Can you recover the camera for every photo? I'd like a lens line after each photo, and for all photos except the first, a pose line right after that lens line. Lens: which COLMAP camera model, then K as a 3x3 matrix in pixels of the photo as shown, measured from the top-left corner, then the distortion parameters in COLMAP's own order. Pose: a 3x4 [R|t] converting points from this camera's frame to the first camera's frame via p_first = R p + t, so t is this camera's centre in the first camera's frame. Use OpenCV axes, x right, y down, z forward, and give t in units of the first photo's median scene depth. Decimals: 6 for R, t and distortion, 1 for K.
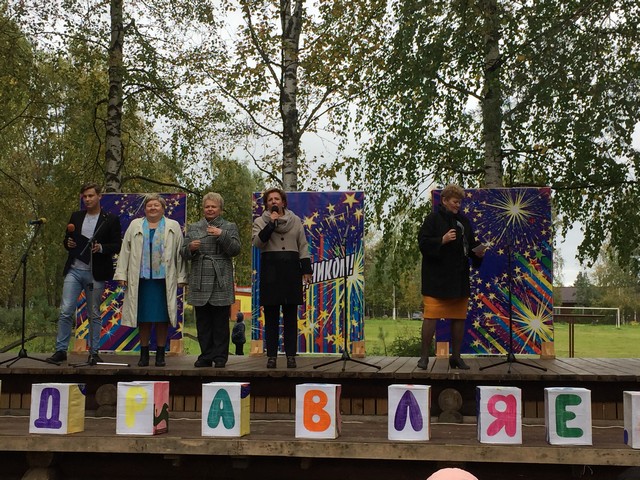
lens RADIAL K [[1036.3, 0, 319.0], [0, 1036.3, 239.7], [0, 0, 1]] dist [0.058263, 0.000000]
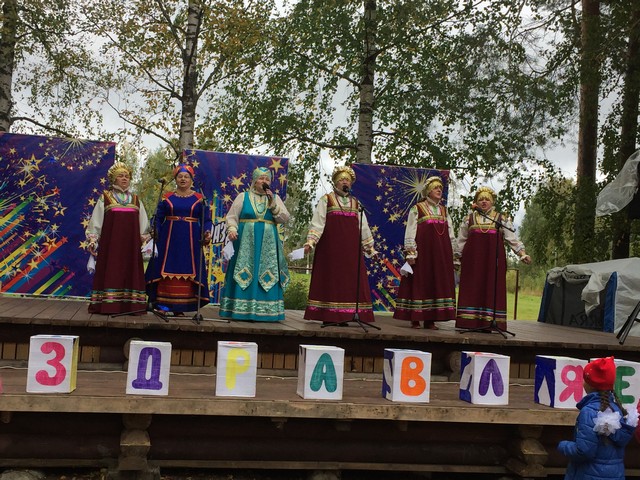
lens RADIAL K [[889.1, 0, 320.9], [0, 889.1, 241.4], [0, 0, 1]] dist [0.051081, 0.000000]
pose [[0.939563, 0.063269, 0.336479, -0.239588], [-0.081461, 0.995865, 0.040209, -0.000339], [-0.332544, -0.065189, 0.940832, 0.111528]]
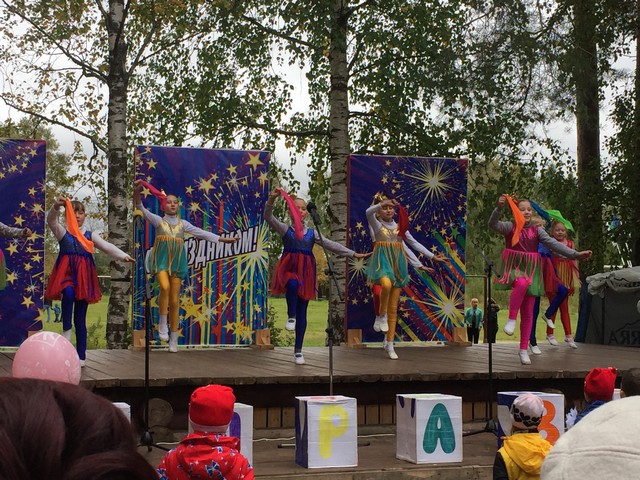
lens RADIAL K [[1136.9, 0, 320.1], [0, 1136.9, 239.1], [0, 0, 1]] dist [0.063010, 0.000000]
pose [[0.893896, 0.020728, 0.447795, -0.341536], [-0.035728, 0.999047, 0.025075, -0.000516], [-0.446848, -0.038413, 0.893785, 0.159101]]
